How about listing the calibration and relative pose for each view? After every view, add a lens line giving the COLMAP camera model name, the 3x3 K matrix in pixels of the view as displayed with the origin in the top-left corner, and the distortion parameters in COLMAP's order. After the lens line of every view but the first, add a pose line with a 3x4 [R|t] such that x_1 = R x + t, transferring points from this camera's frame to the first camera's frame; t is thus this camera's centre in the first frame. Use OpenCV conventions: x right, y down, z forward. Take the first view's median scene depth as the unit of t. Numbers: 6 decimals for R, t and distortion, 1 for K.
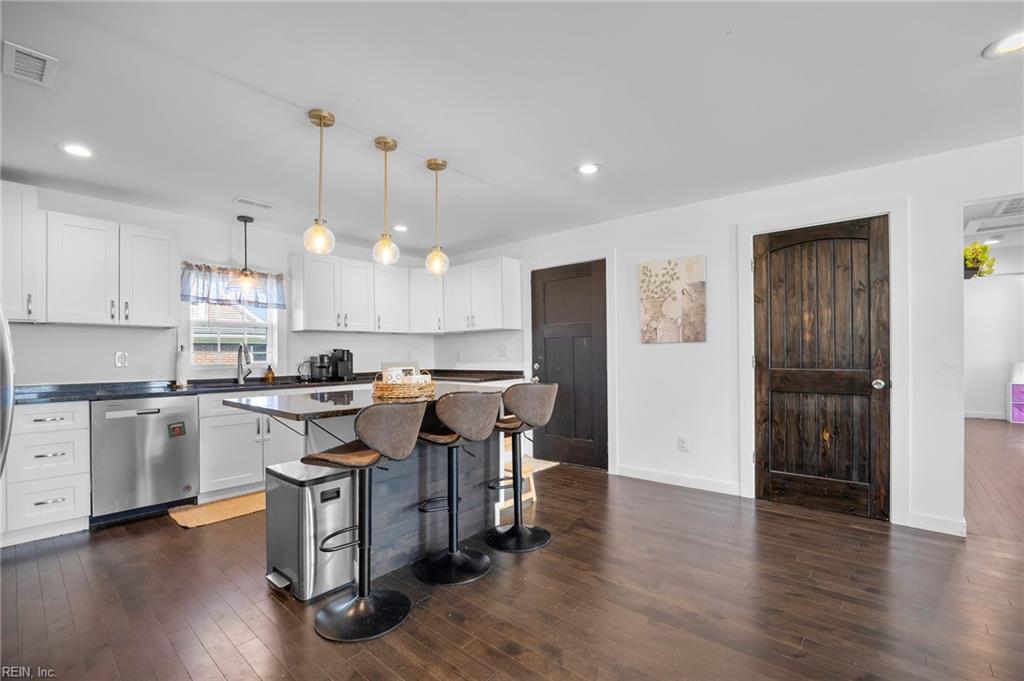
lens RADIAL K [[444.3, 0, 518.7], [0, 444.3, 355.0], [0, 0, 1]] dist [-0.023225, 0.003890]
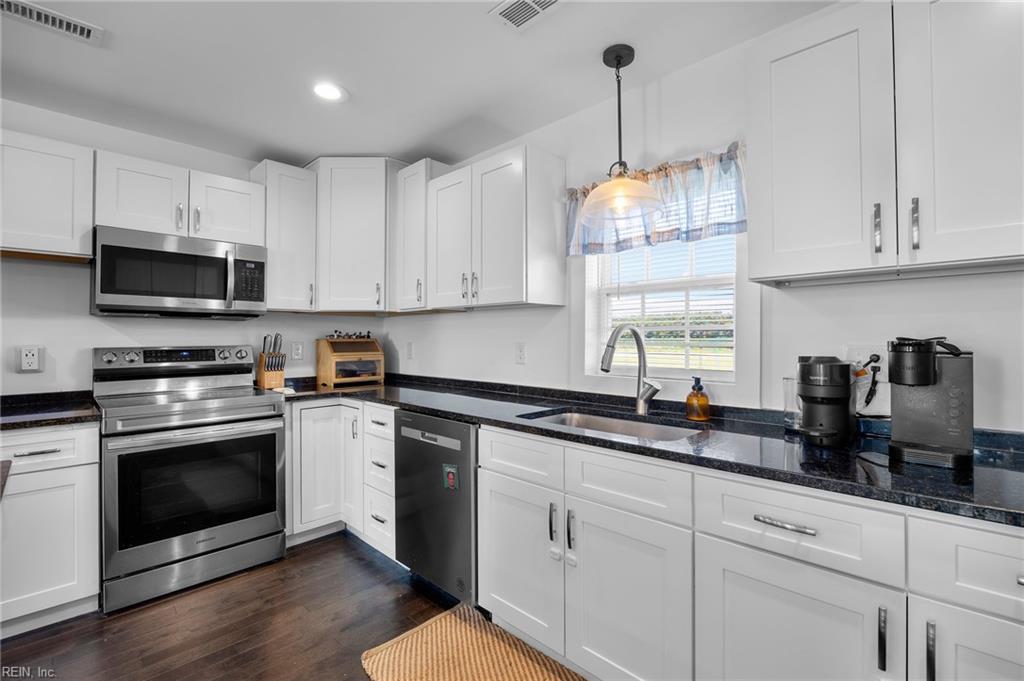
lens RADIAL K [[444.3, 0, 532.7], [0, 444.3, 337.8], [0, 0, 1]] dist [-0.023225, 0.003890]
pose [[-0.029777, 0.000020, -0.999557, -0.186933], [-0.003737, 0.999993, 0.000131, -0.016424], [0.999550, 0.003739, -0.029777, 1.080290]]
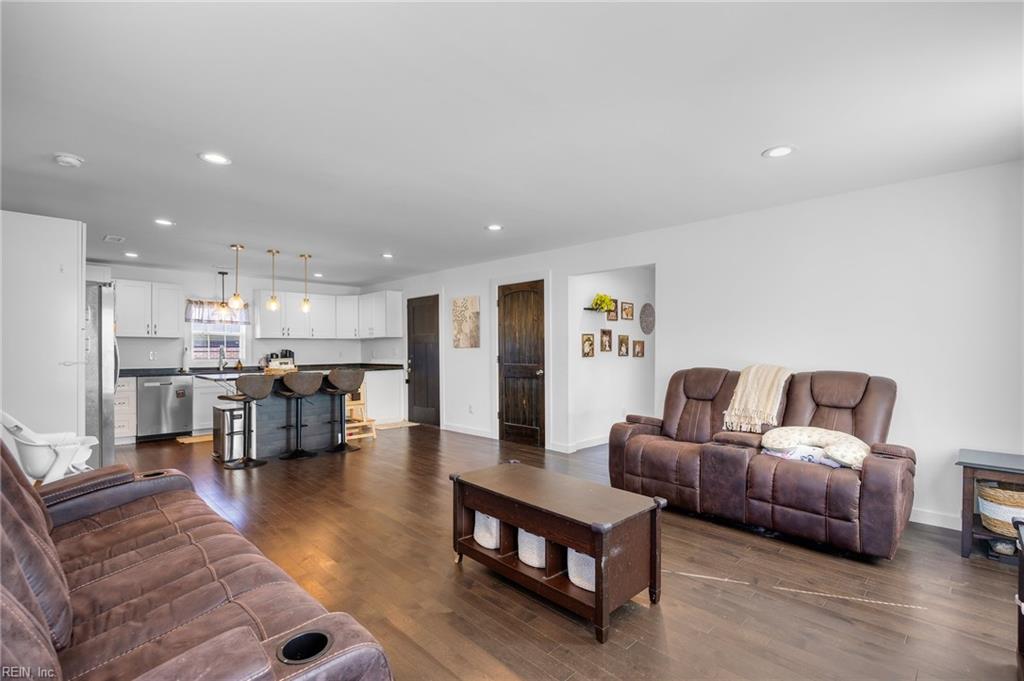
lens RADIAL K [[444.3, 0, 512.0], [0, 444.3, 355.1], [0, 0, 1]] dist [-0.023225, 0.003890]
pose [[0.997861, 0.007001, -0.064998, 0.700475], [-0.006506, 0.999948, 0.007826, -0.015900], [0.065049, -0.007387, 0.997855, -0.722092]]
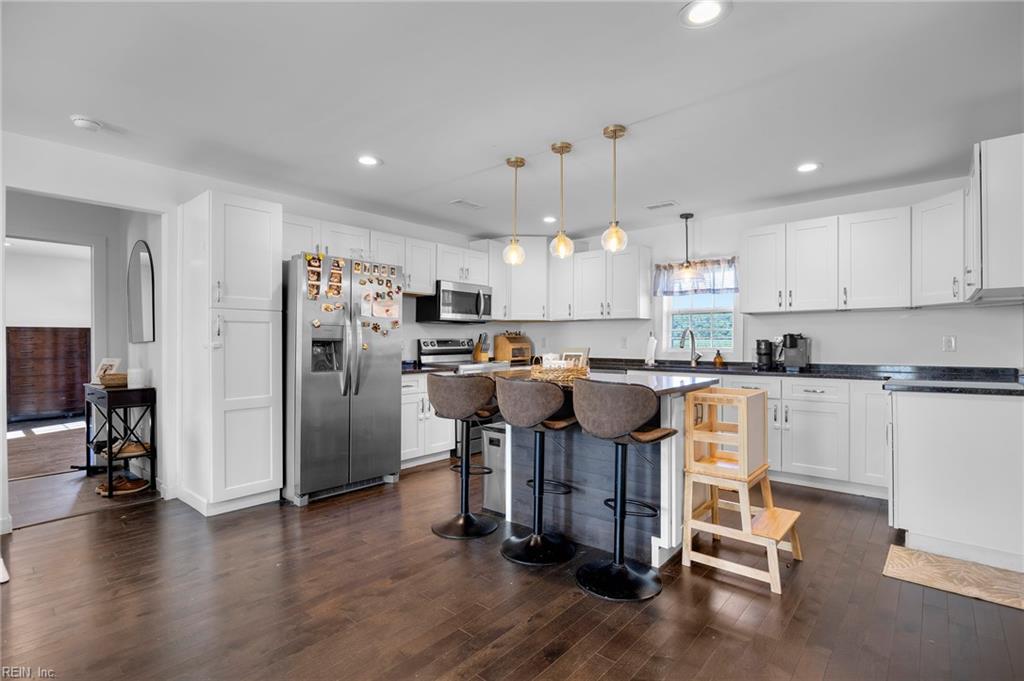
lens RADIAL K [[481.1, 0, 520.6], [0, 481.1, 342.0], [0, 0, 1]] dist [-0.010097, 0.001058]
pose [[0.010662, 0.011051, -0.999882, 0.674639], [-0.002393, 0.999936, 0.011026, -0.007682], [0.999940, 0.002275, 0.010687, 0.669624]]
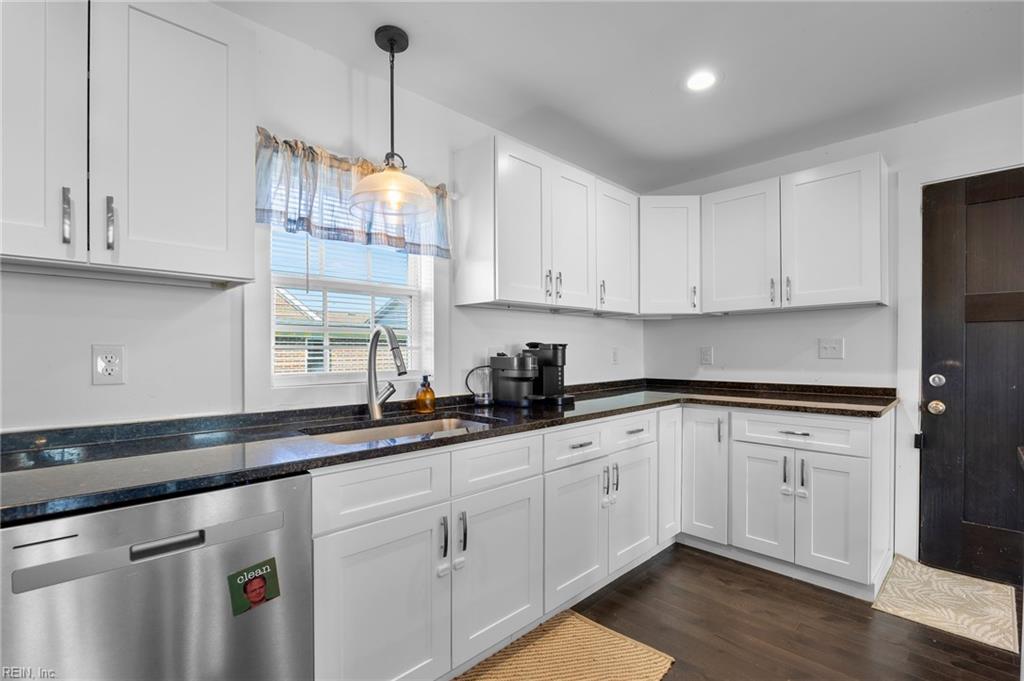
lens RADIAL K [[444.3, 0, 509.8], [0, 444.3, 360.6], [0, 0, 1]] dist [-0.023225, 0.003890]
pose [[0.995561, 0.013407, -0.093155, -0.542108], [-0.010343, 0.999392, 0.033299, -0.011886], [0.093545, -0.032188, 0.995095, 0.672646]]
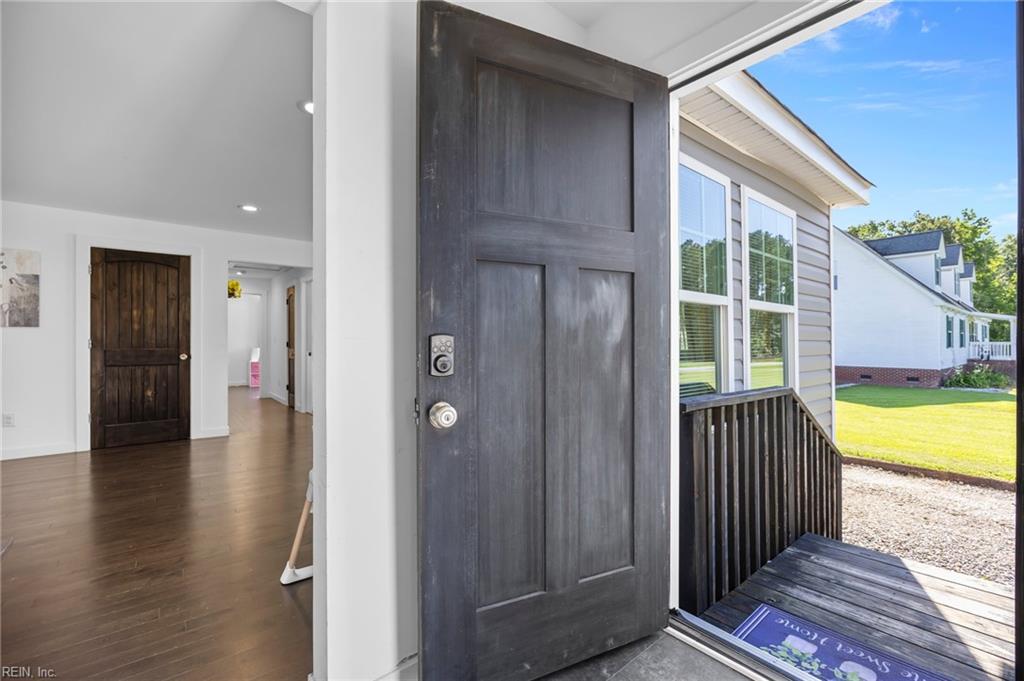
lens RADIAL K [[444.3, 0, 520.5], [0, 444.3, 341.1], [0, 0, 1]] dist [-0.023225, 0.003890]
pose [[0.179815, 0.012828, 0.983617, -0.495881], [0.005253, 0.999888, -0.014000, 0.031077], [-0.983686, 0.007684, 0.179728, -0.469561]]
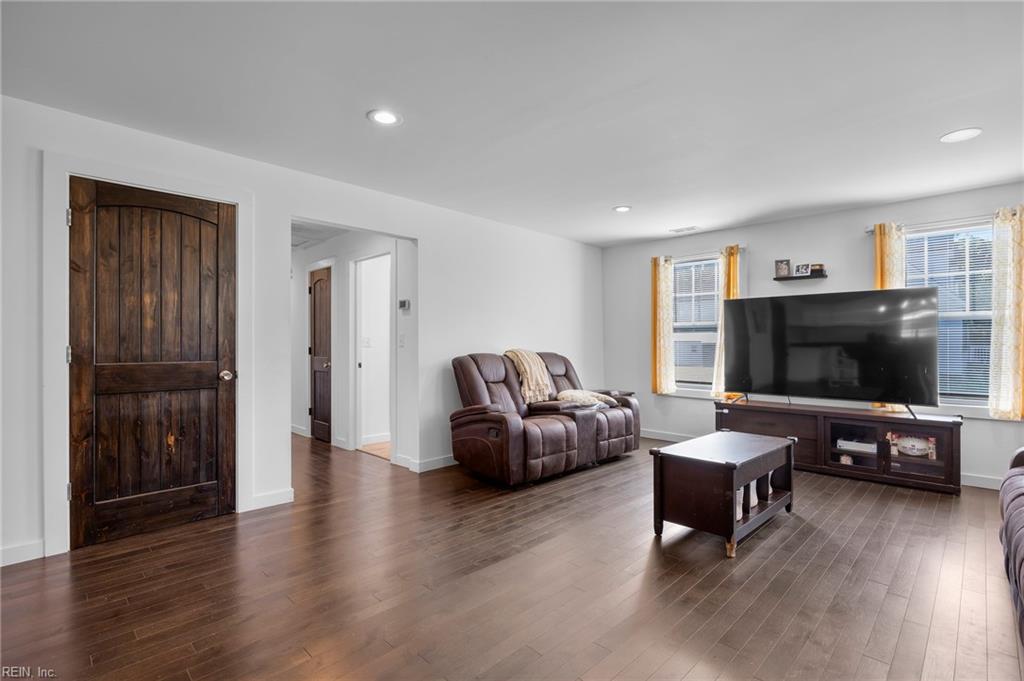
lens RADIAL K [[481.1, 0, 508.9], [0, 481.1, 343.2], [0, 0, 1]] dist [-0.010097, 0.001058]
pose [[0.067778, 0.011914, 0.997629, -0.173934], [0.004904, 0.999913, -0.012275, 0.009275], [-0.997688, 0.005725, 0.067713, 0.253344]]
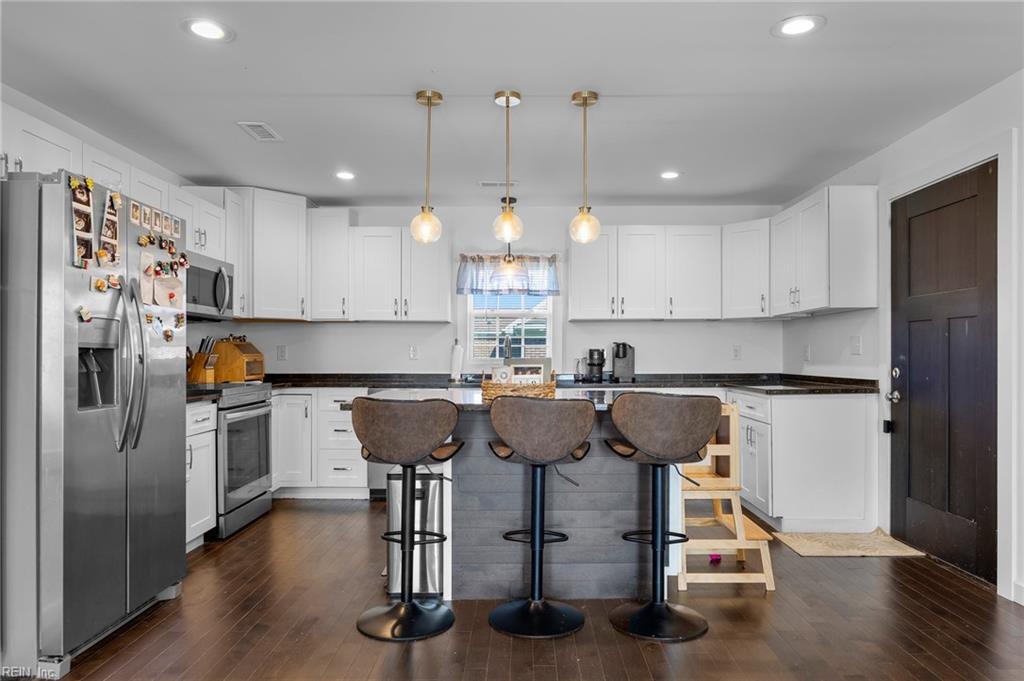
lens RADIAL K [[652.8, 0, 519.0], [0, 652.8, 356.0], [0, 0, 1]] dist [-0.009441, 0.001740]
pose [[0.650502, 0.014310, -0.759370, 0.499066], [-0.008364, 0.999897, 0.011678, -0.001627], [0.759458, -0.001245, 0.650555, 0.155121]]
